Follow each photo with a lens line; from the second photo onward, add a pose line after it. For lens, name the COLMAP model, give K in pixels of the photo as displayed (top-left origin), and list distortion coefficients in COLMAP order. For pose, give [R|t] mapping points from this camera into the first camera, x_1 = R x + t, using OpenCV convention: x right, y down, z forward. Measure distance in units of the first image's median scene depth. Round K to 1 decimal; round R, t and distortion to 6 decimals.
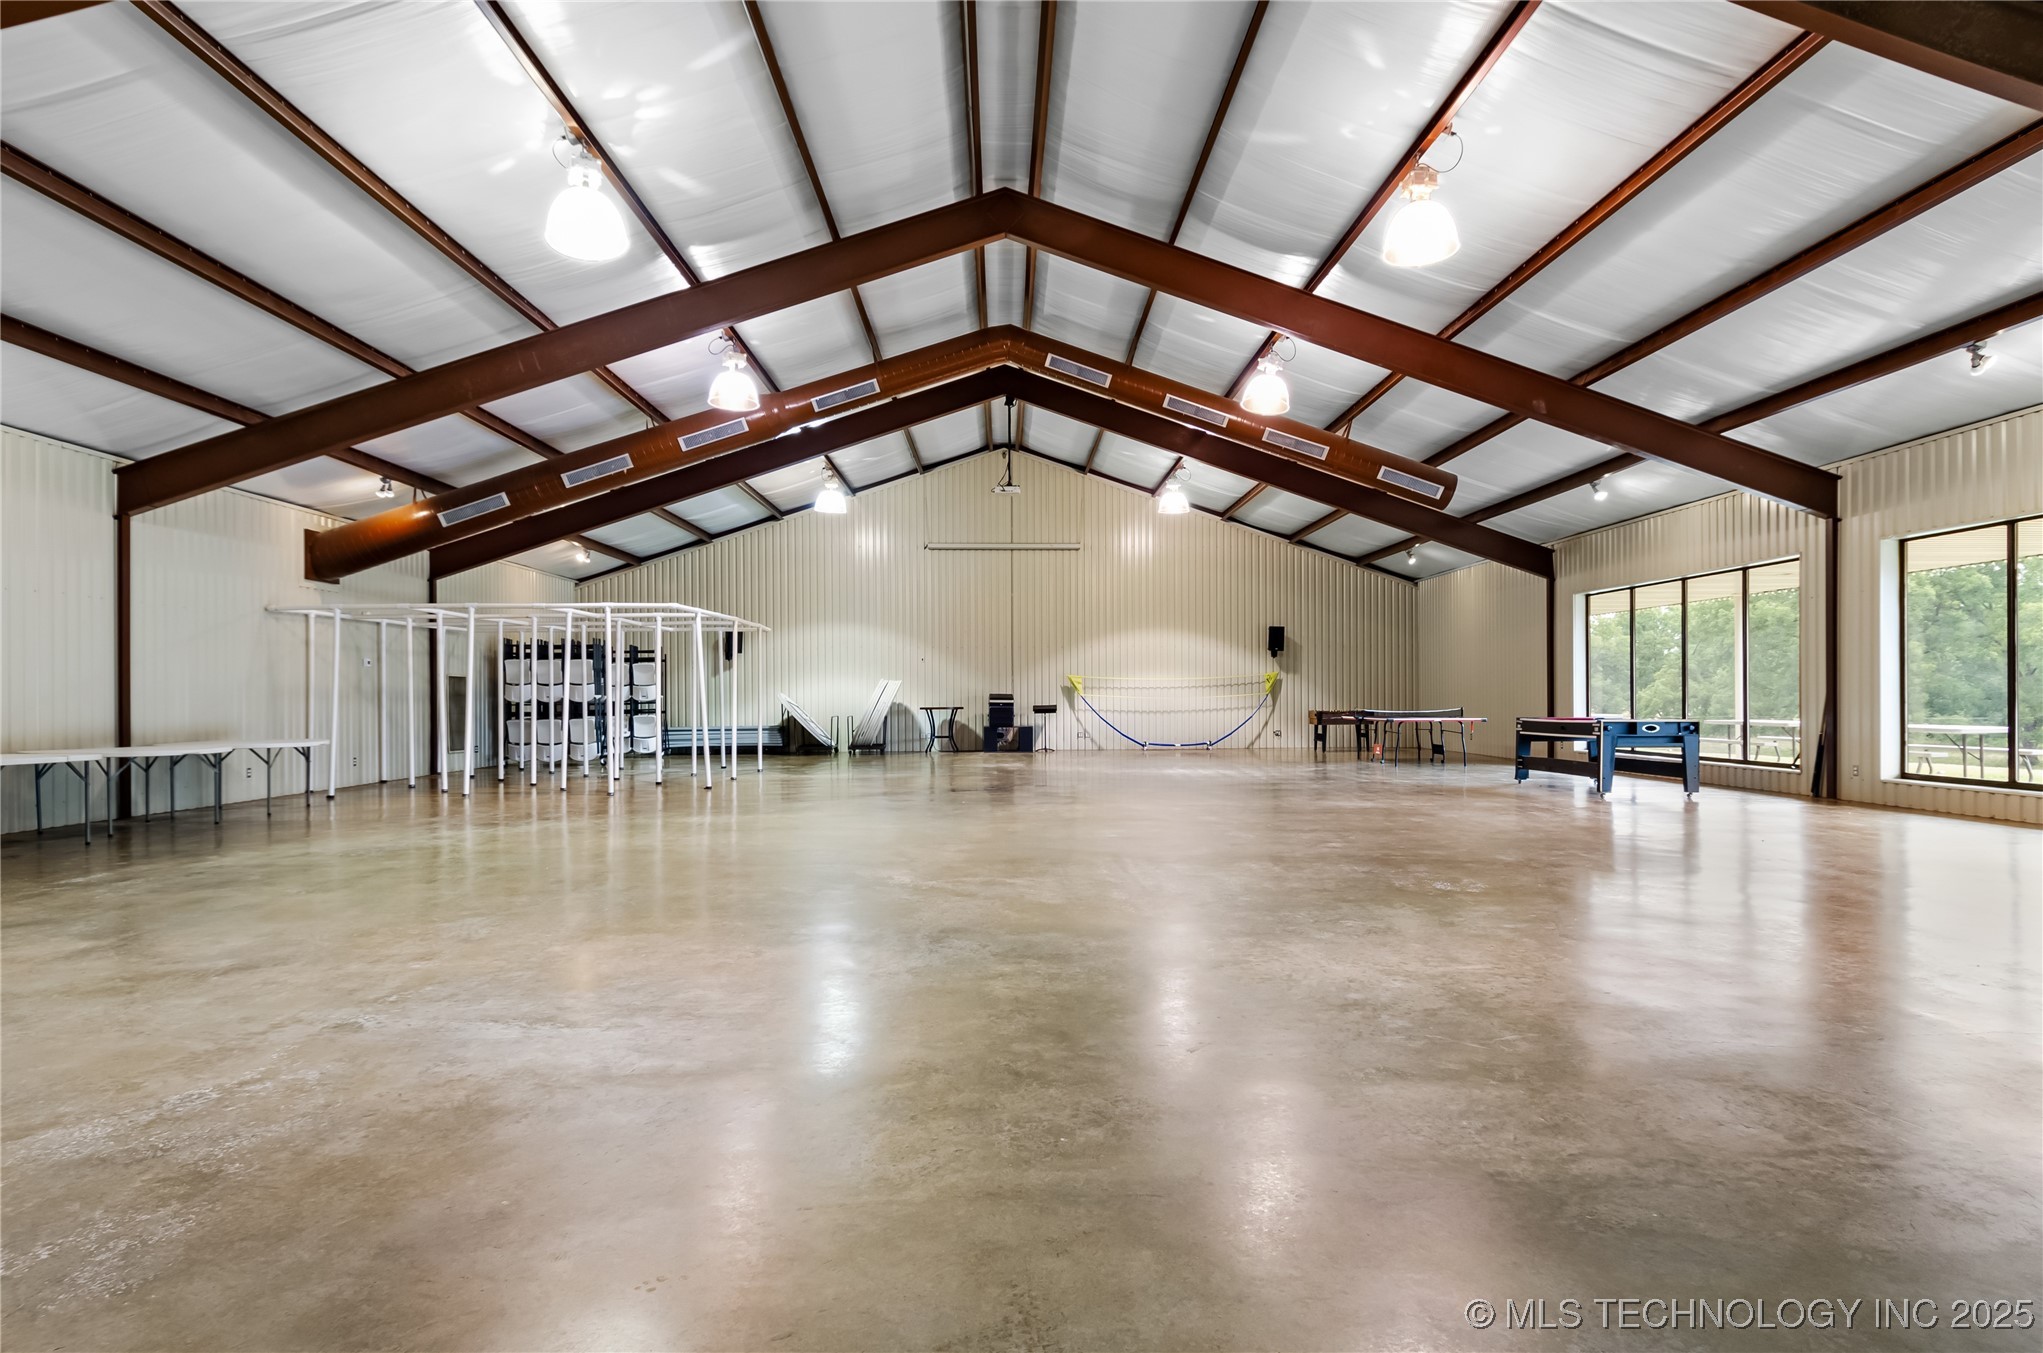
lens RADIAL K [[1111.6, 0, 1041.5], [0, 1111.6, 690.7], [0, 0, 1]] dist [0.003623, 0.001925]
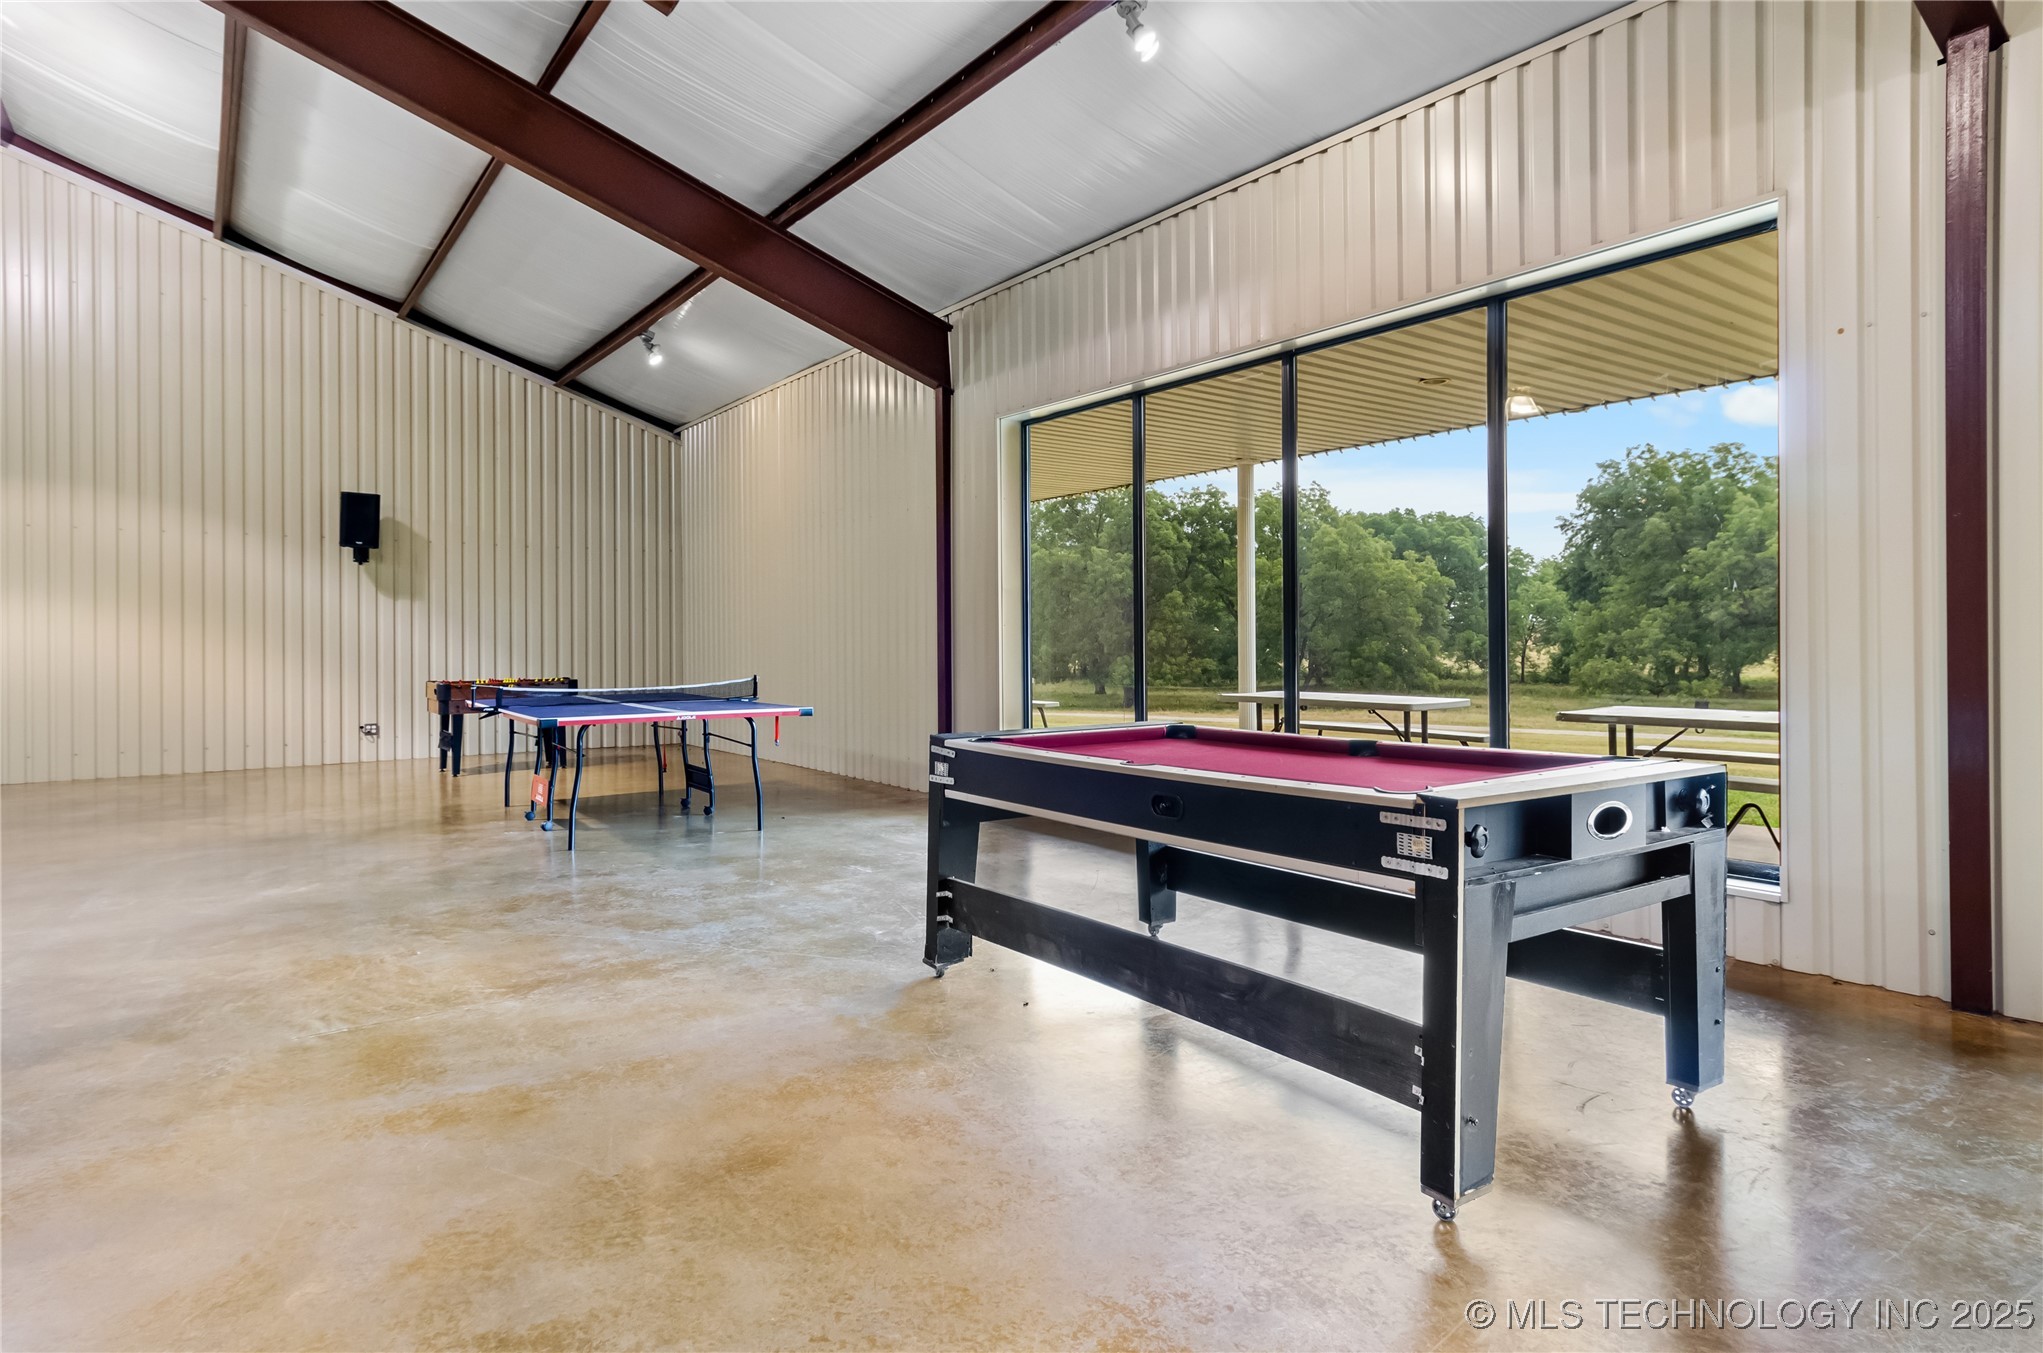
lens RADIAL K [[1111.6, 0, 1060.8], [0, 1111.6, 643.3], [0, 0, 1]] dist [0.003623, 0.001925]
pose [[0.816142, -0.003283, 0.577842, 0.236071], [-0.000822, 0.999976, 0.006842, -0.000401], [-0.577850, -0.006059, 0.816120, 0.606578]]
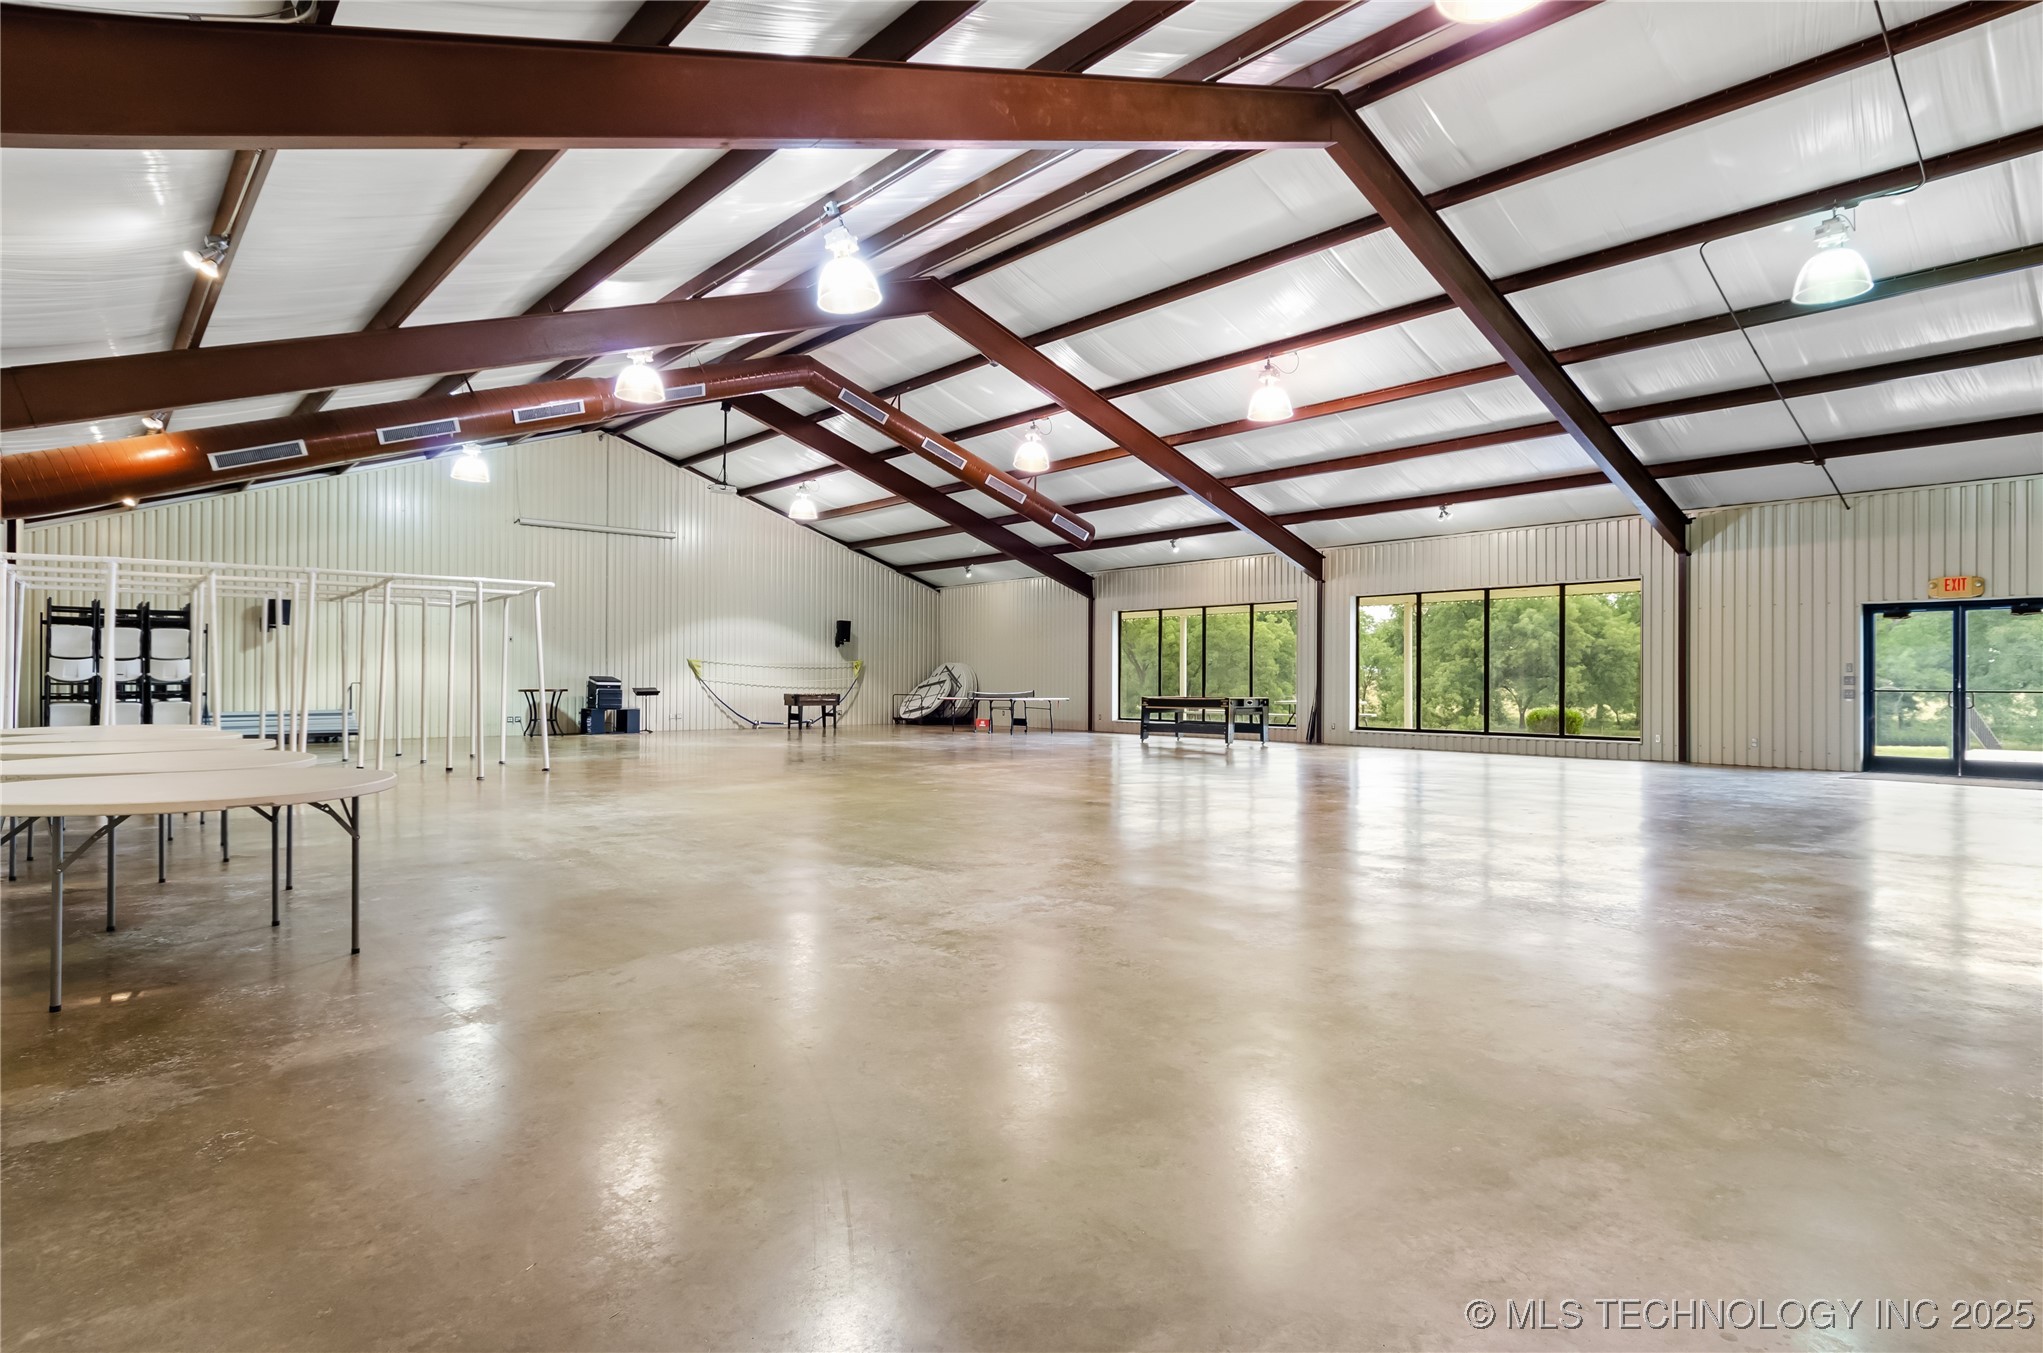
lens RADIAL K [[1111.6, 0, 1023.8], [0, 1111.6, 673.5], [0, 0, 1]] dist [0.003623, 0.001925]
pose [[0.771501, 0.011655, 0.636122, -0.494670], [-0.010827, 0.999928, -0.005189, 0.002200], [-0.636136, -0.002884, 0.771571, -0.023381]]
